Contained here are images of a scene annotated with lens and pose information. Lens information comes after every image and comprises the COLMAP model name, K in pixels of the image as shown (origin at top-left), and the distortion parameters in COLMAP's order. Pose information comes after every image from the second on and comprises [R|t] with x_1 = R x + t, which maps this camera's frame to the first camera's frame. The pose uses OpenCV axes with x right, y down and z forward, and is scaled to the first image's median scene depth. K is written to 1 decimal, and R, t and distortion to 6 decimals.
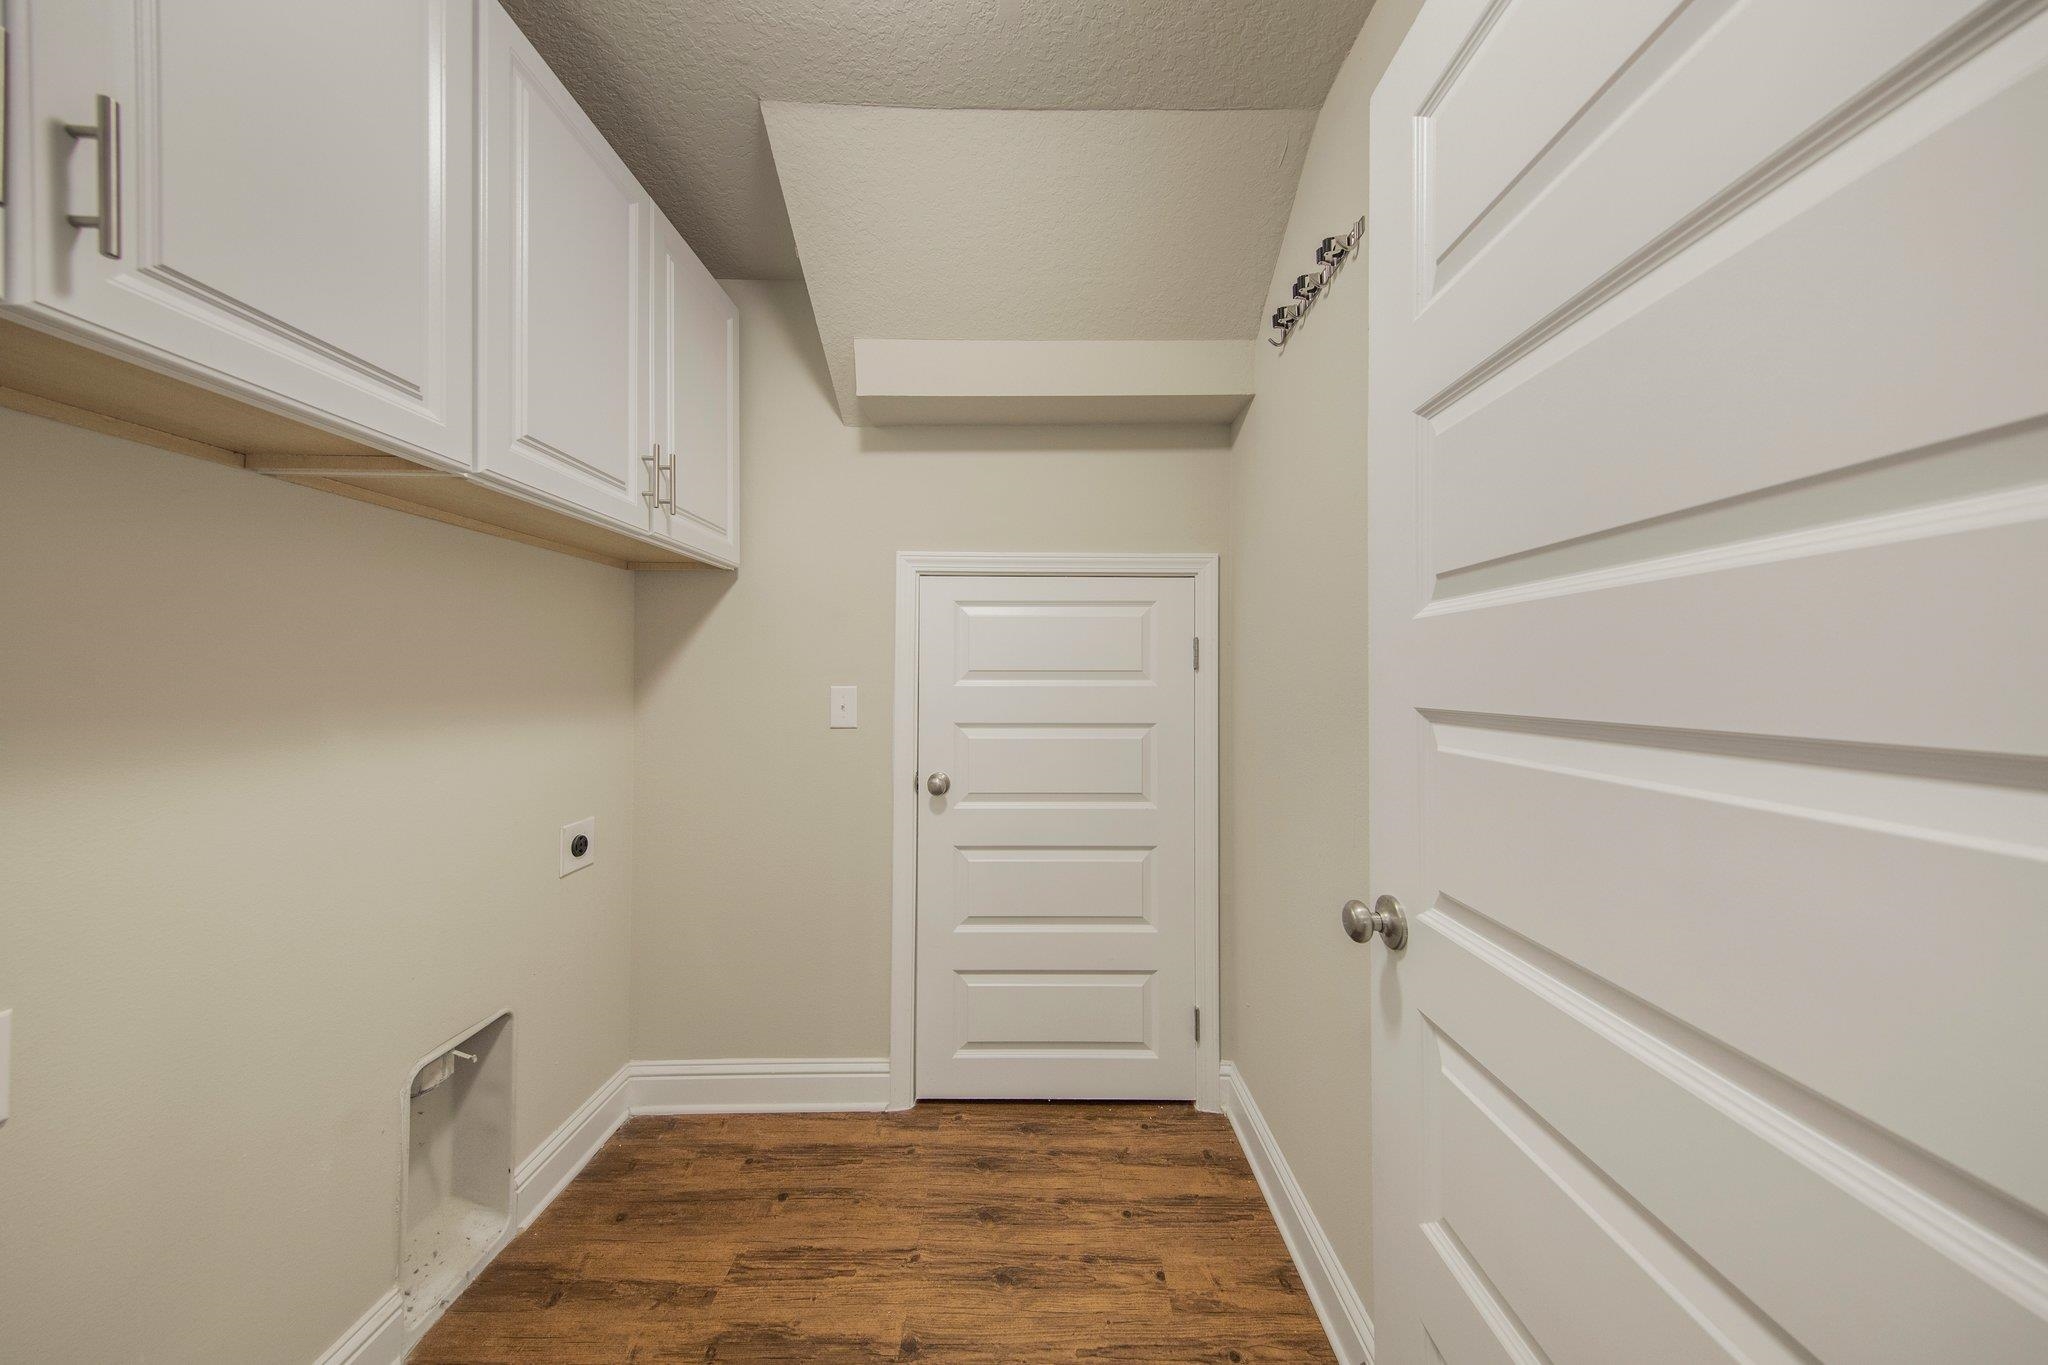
lens RADIAL K [[653.0, 0, 1027.3], [0, 653.0, 677.7], [0, 0, 1]] dist [0.004935, -0.002112]
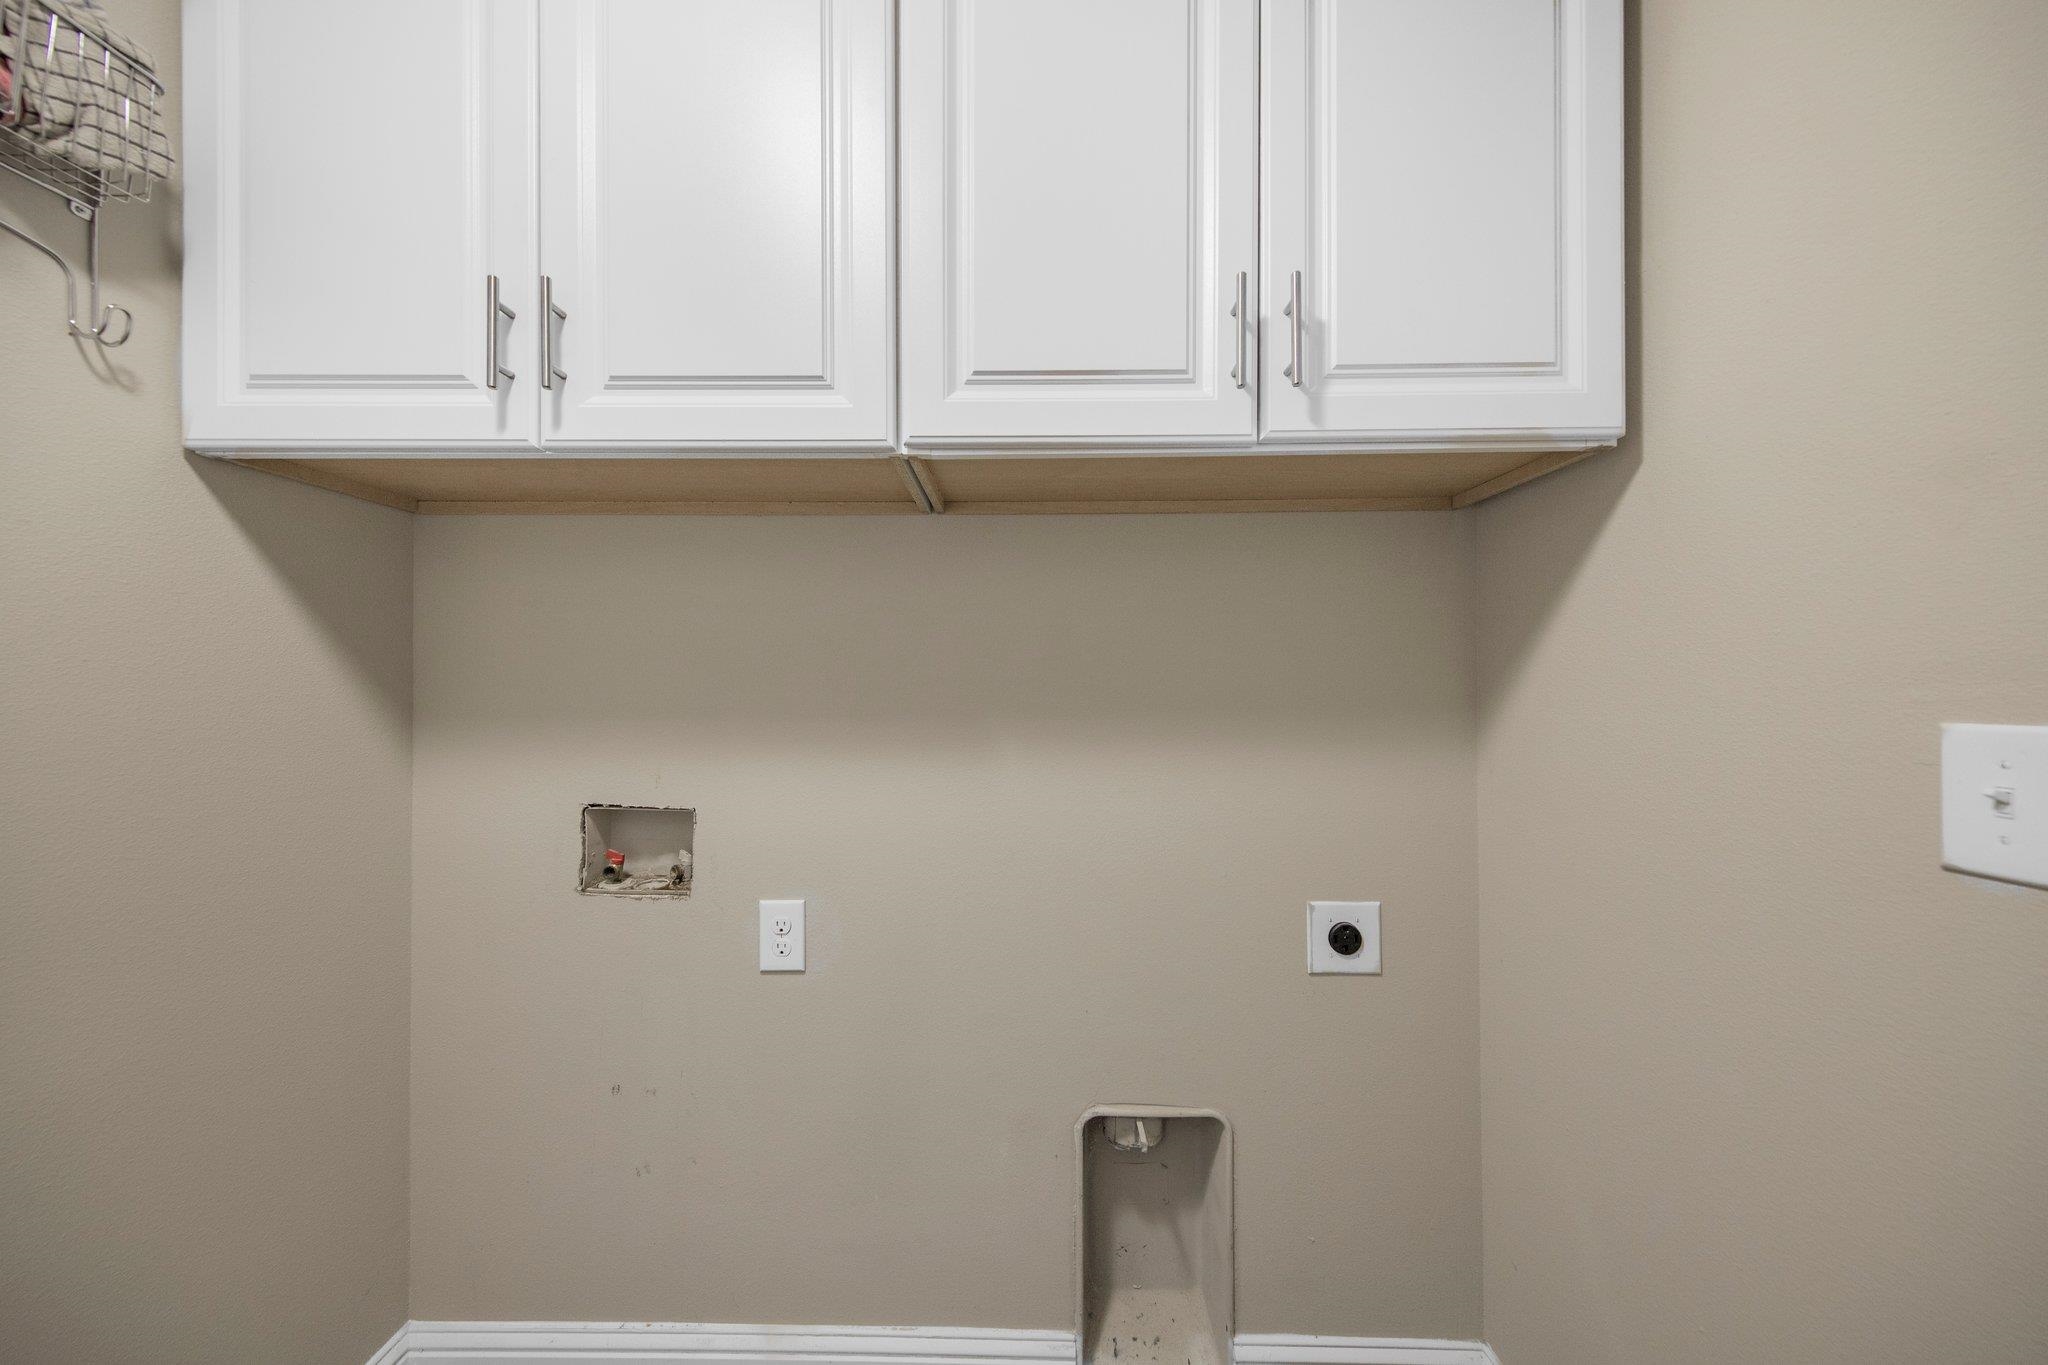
lens RADIAL K [[653.0, 0, 1020.4], [0, 653.0, 676.0], [0, 0, 1]] dist [0.004935, -0.002112]
pose [[-0.013895, -0.013114, -0.999817, -0.006283], [-0.001585, 0.999913, -0.013093, -0.003622], [0.999902, 0.001402, -0.013914, 0.781669]]
